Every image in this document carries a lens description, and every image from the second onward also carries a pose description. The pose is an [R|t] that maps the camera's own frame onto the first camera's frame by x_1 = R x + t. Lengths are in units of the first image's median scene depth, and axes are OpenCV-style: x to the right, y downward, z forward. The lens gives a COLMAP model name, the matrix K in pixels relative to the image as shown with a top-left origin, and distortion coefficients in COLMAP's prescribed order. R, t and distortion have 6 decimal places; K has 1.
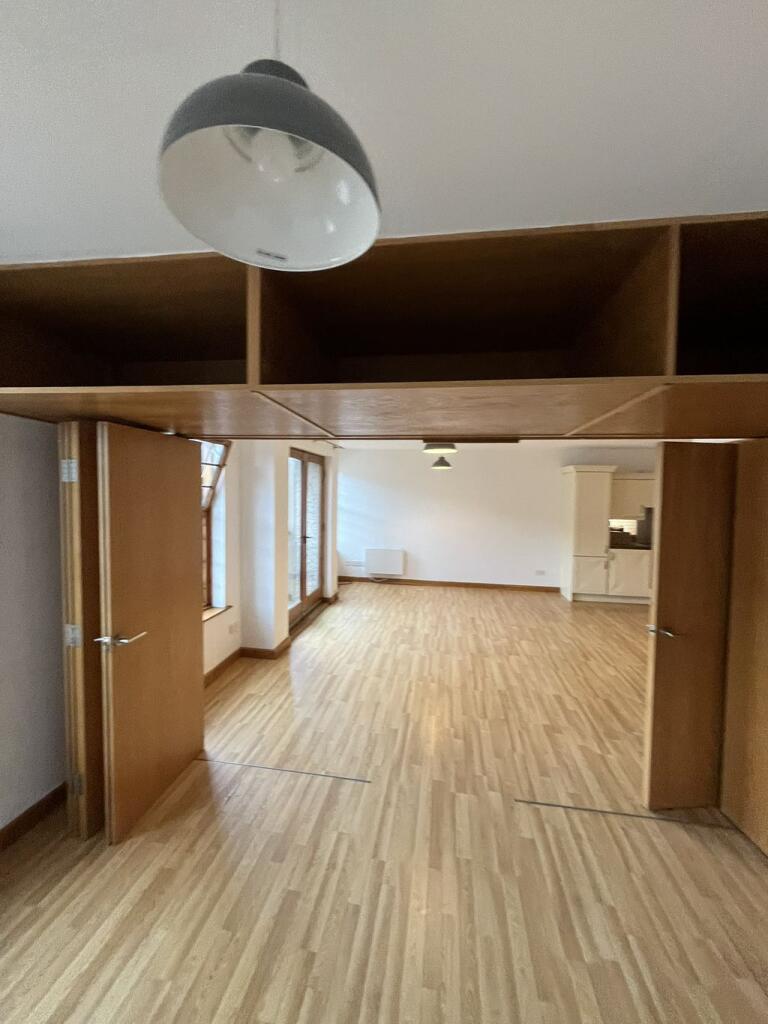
lens RADIAL K [[413.7, 0, 384.2], [0, 413.7, 511.7], [0, 0, 1]] dist [0.000374, -0.000004]
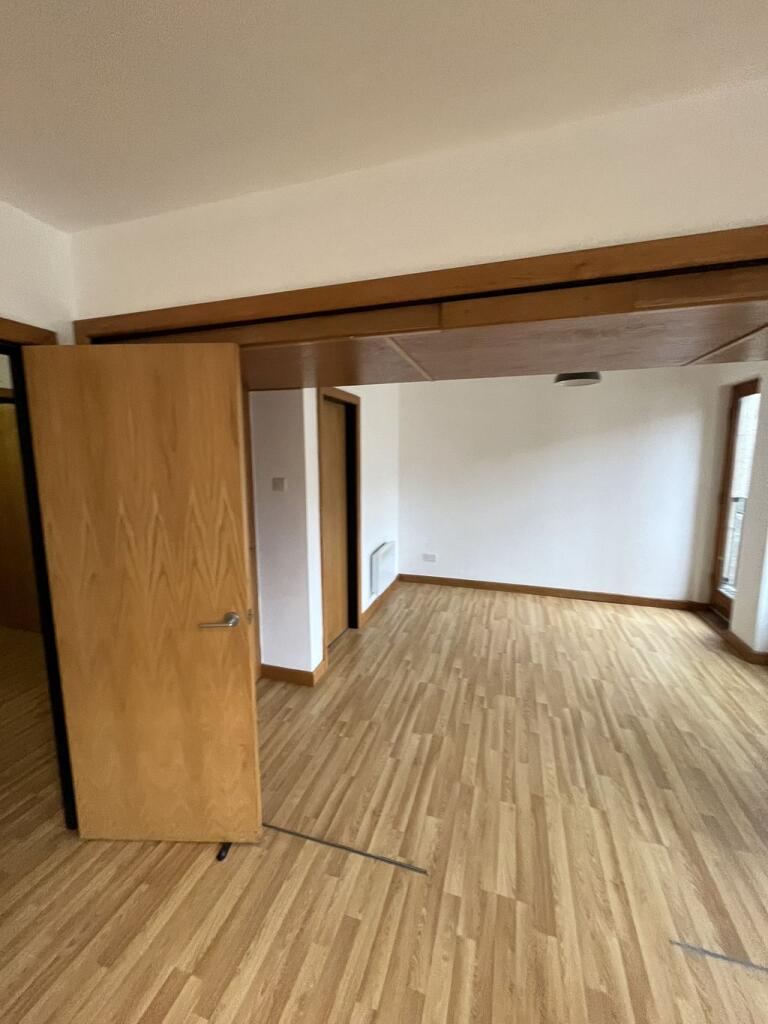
lens RADIAL K [[413.7, 0, 384.4], [0, 413.7, 510.7], [0, 0, 1]] dist [0.000374, -0.000004]
pose [[-0.988909, -0.031896, 0.145055, 0.348237], [-0.004455, 0.982598, 0.185692, -0.032628], [-0.148454, 0.182986, -0.971842, 1.799126]]
